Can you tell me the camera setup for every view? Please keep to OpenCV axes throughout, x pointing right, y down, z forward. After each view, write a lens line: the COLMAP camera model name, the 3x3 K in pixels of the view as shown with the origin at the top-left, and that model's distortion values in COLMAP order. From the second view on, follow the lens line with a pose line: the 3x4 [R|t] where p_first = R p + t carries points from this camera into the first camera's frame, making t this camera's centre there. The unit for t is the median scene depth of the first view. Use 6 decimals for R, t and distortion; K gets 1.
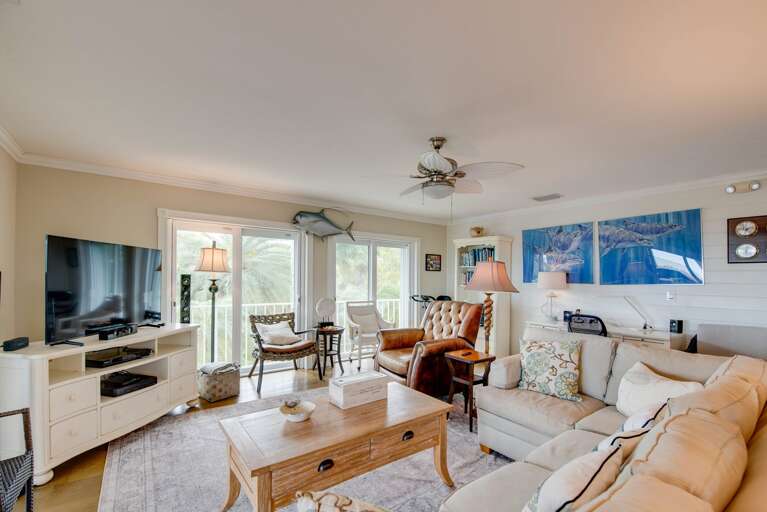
lens RADIAL K [[338.4, 0, 393.1], [0, 338.4, 277.2], [0, 0, 1]] dist [-0.004652, -0.001038]
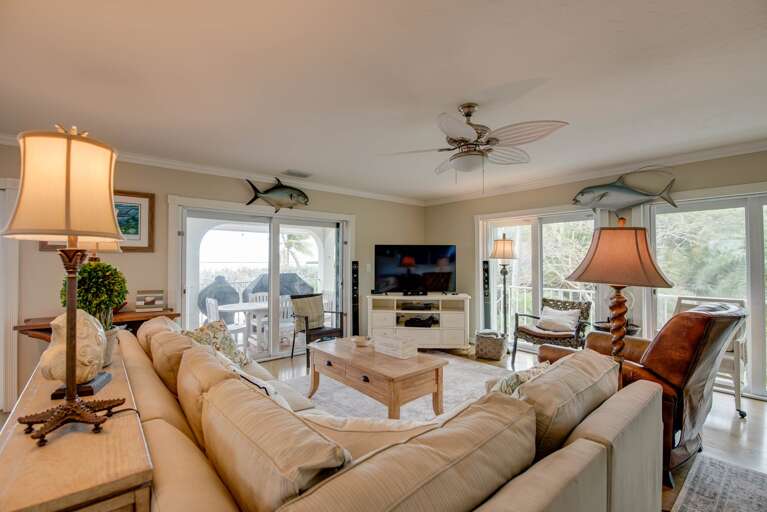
lens RADIAL K [[338.4, 0, 381.9], [0, 338.4, 256.4], [0, 0, 1]] dist [-0.004652, -0.001038]
pose [[0.052048, -0.028442, -0.998239, 0.631947], [0.002721, 0.999595, -0.028339, 0.009825], [0.998641, -0.001241, 0.052104, 0.452291]]
